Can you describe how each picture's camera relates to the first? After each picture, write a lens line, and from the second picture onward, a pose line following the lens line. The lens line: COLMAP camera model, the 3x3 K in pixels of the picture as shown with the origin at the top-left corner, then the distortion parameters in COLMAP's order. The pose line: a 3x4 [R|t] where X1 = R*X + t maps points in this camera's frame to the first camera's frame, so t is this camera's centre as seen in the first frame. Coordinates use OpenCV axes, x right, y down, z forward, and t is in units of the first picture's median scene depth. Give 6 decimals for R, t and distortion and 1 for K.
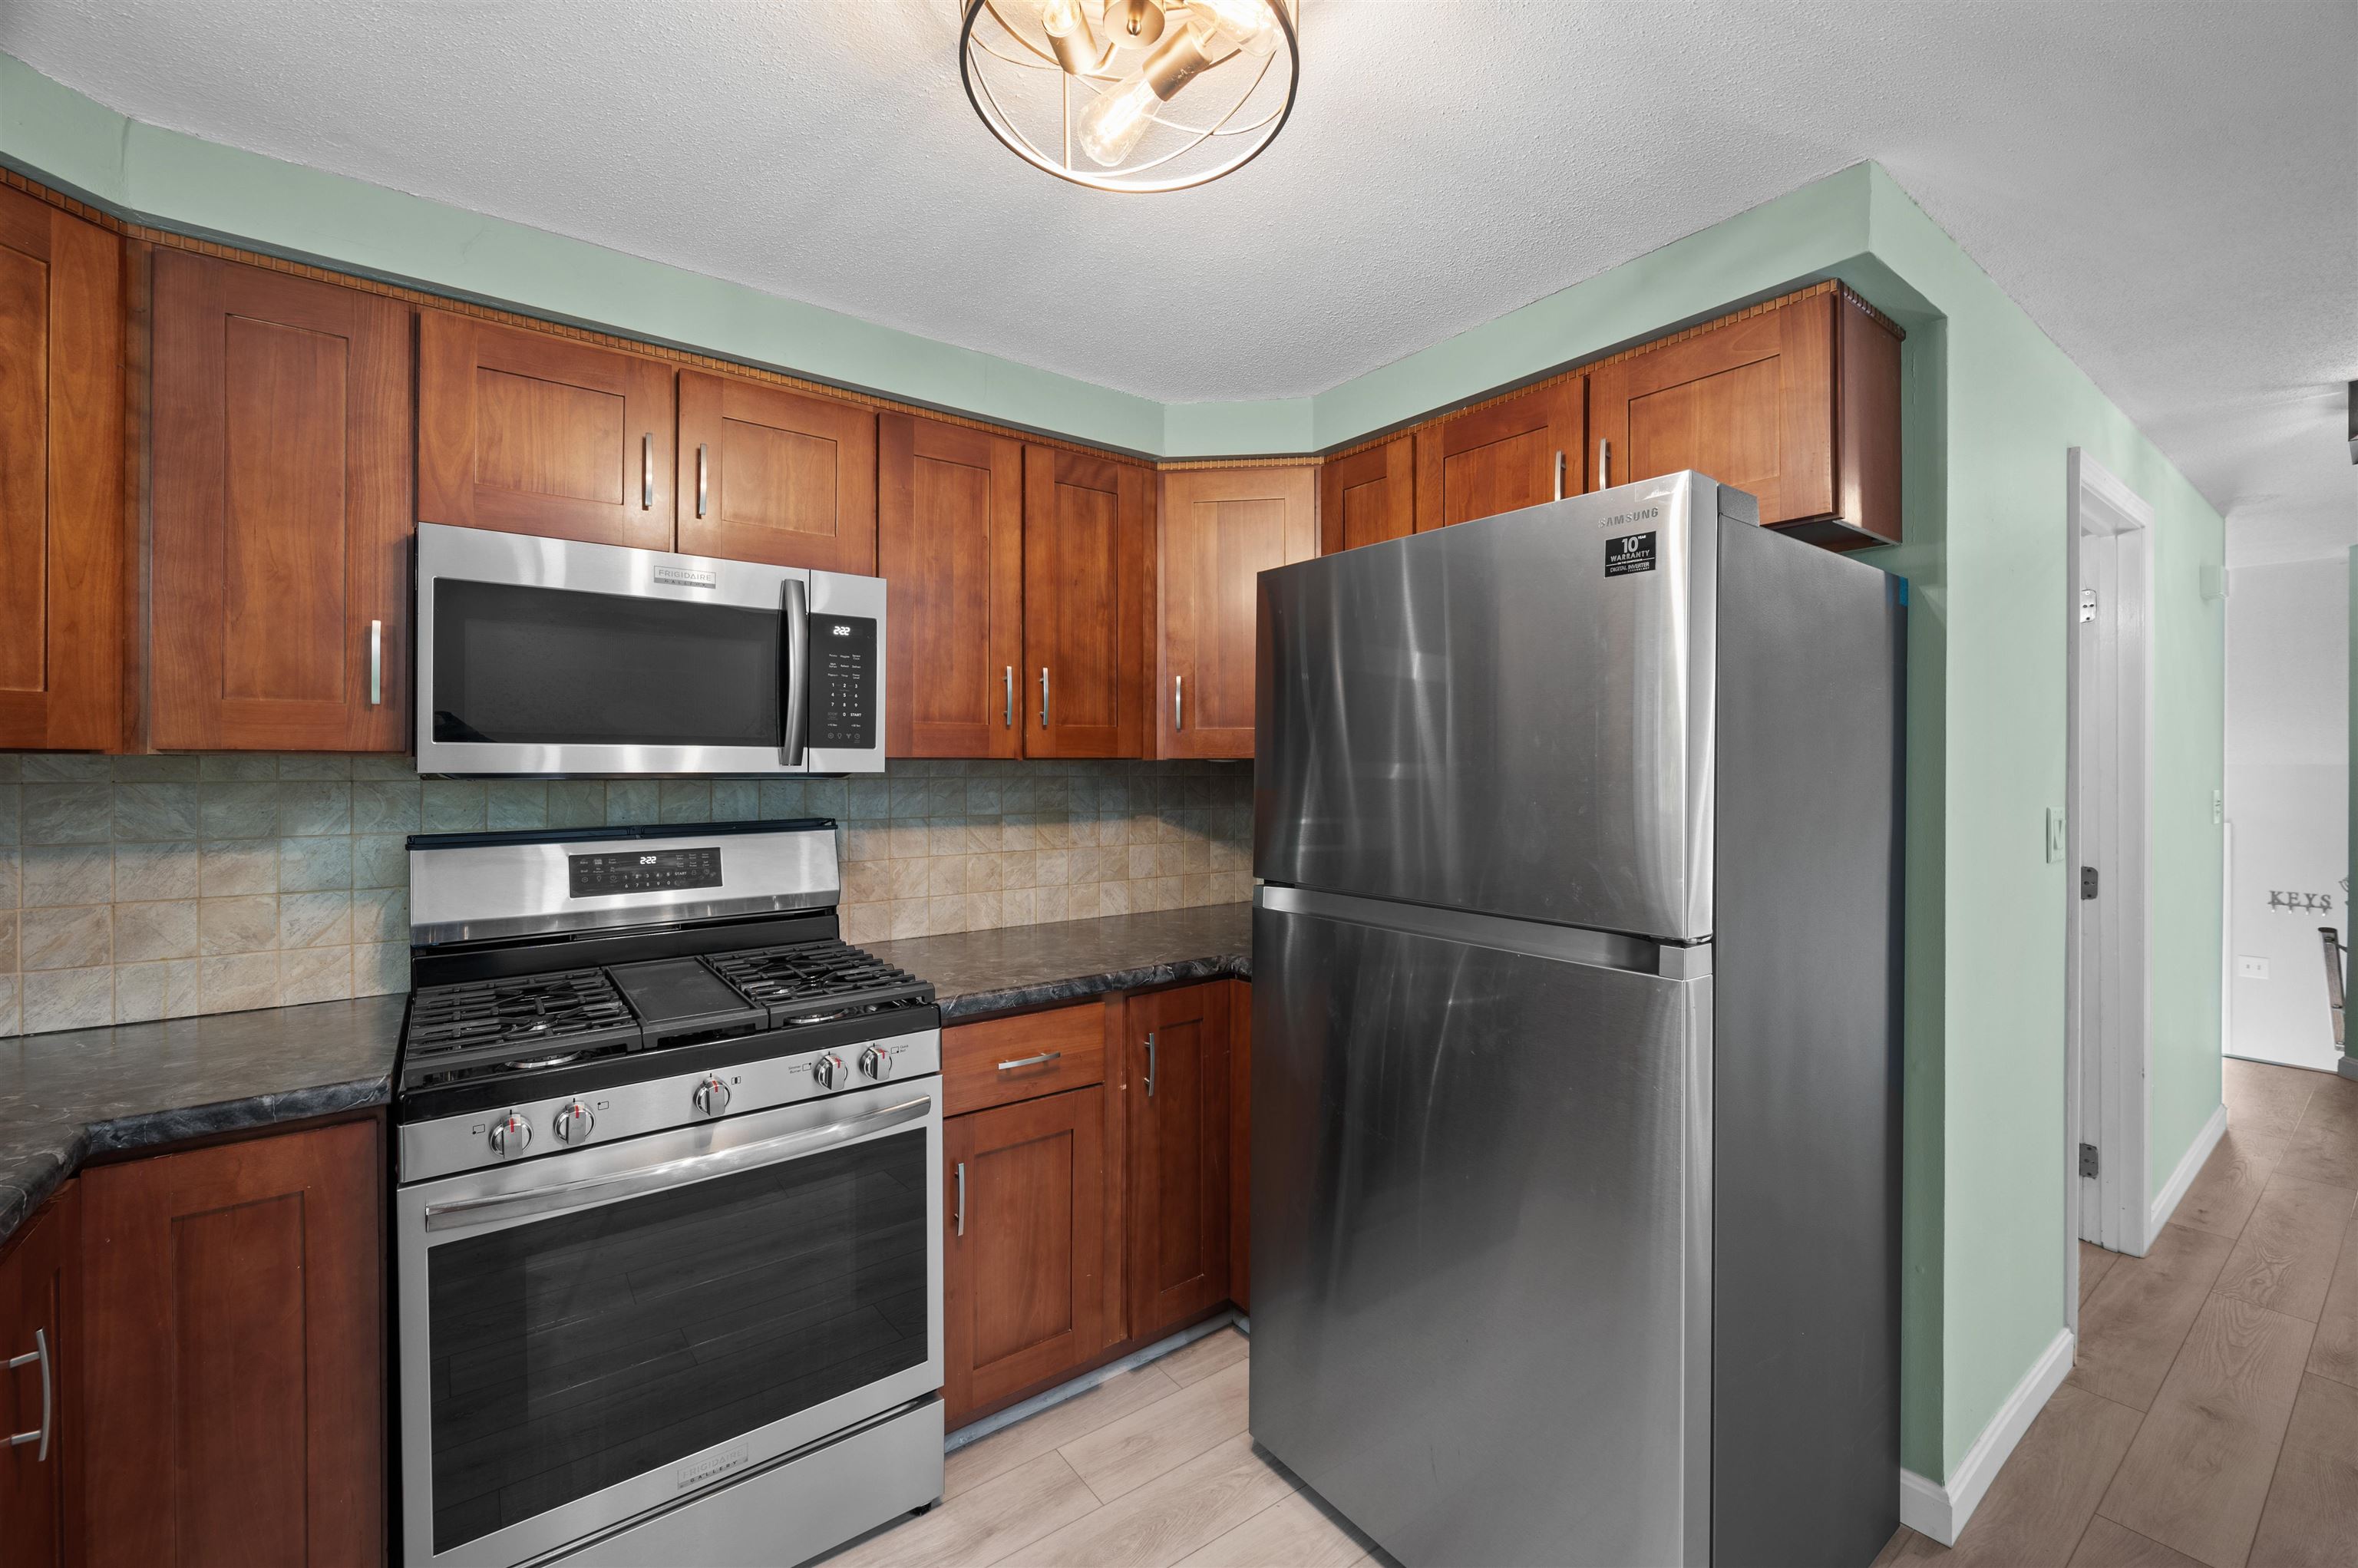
lens RADIAL K [[975.2, 0, 1192.5], [0, 975.2, 767.6], [0, 0, 1]] dist [-0.002126, -0.000261]
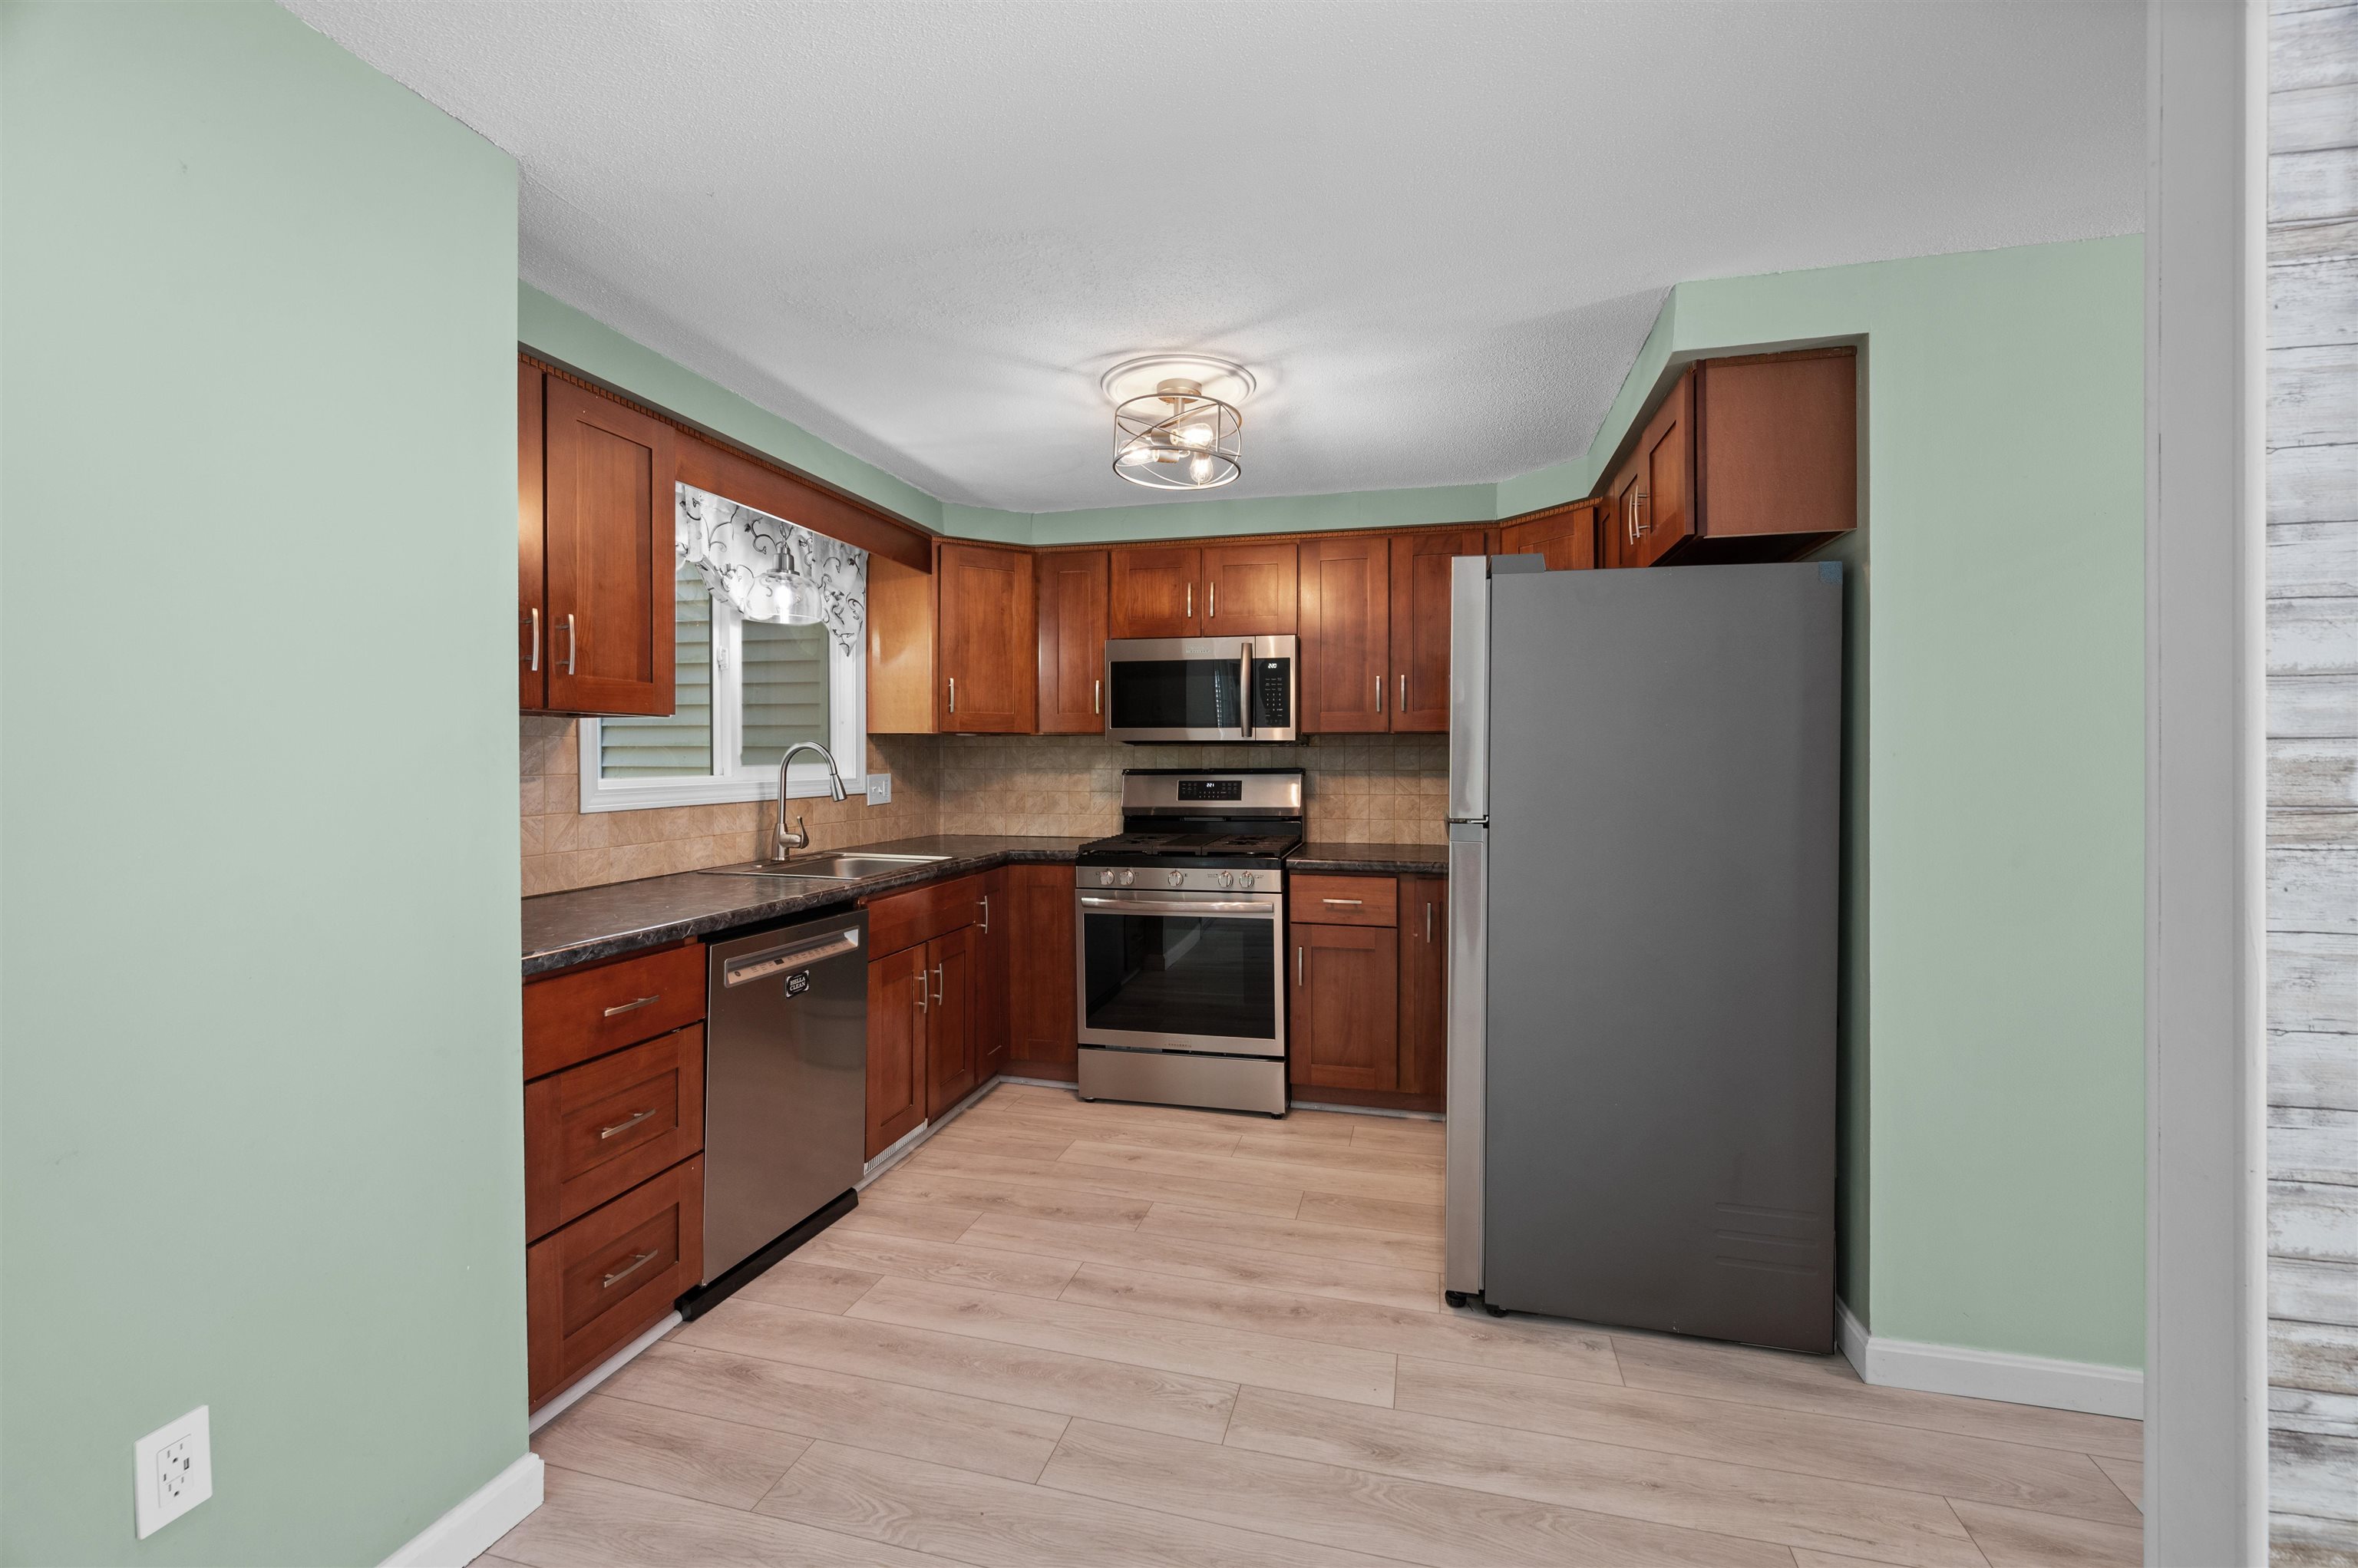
lens RADIAL K [[975.2, 0, 1188.0], [0, 975.2, 772.4], [0, 0, 1]] dist [-0.002126, -0.000261]
pose [[0.627268, 0.009262, -0.778748, 1.019632], [-0.001991, 0.999945, 0.010290, 0.048613], [0.778801, -0.004904, 0.627252, -0.322461]]
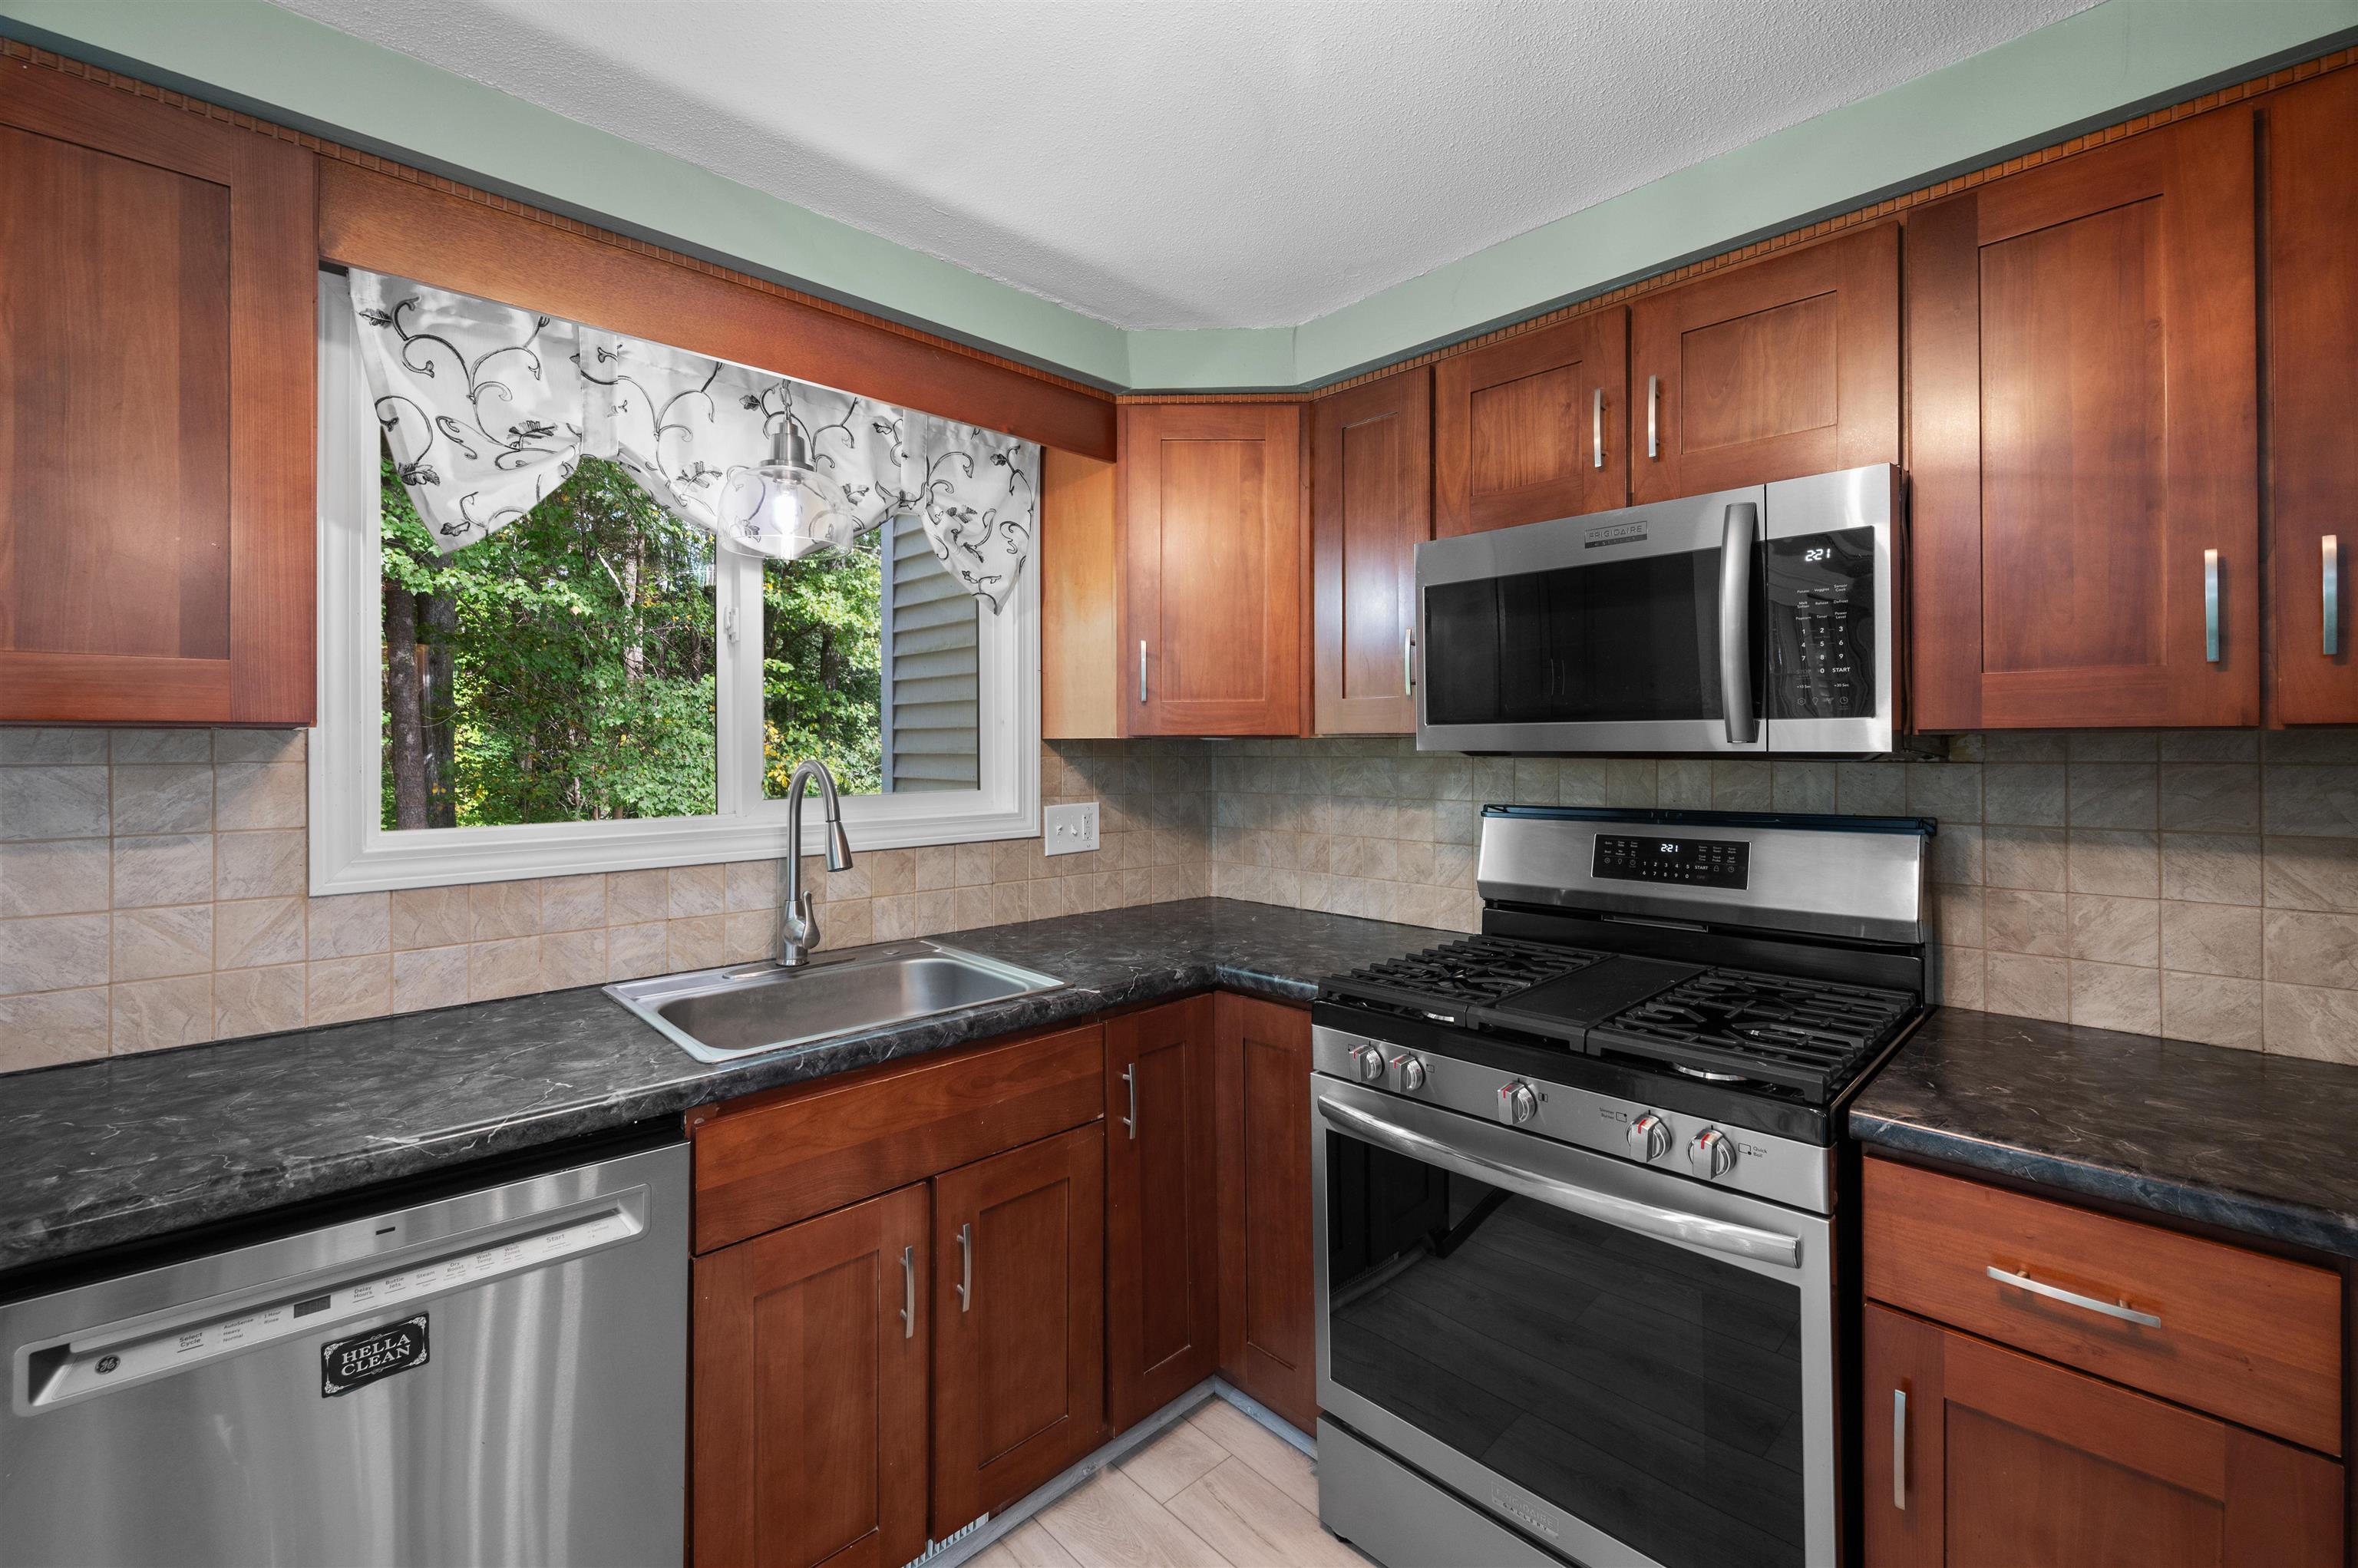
lens RADIAL K [[975.2, 0, 1188.2], [0, 975.2, 748.2], [0, 0, 1]] dist [-0.002126, -0.000261]
pose [[0.115840, -0.002903, -0.993264, 0.299279], [-0.001807, 0.999993, -0.003134, 0.005531], [0.993266, 0.002157, 0.115834, 0.455930]]
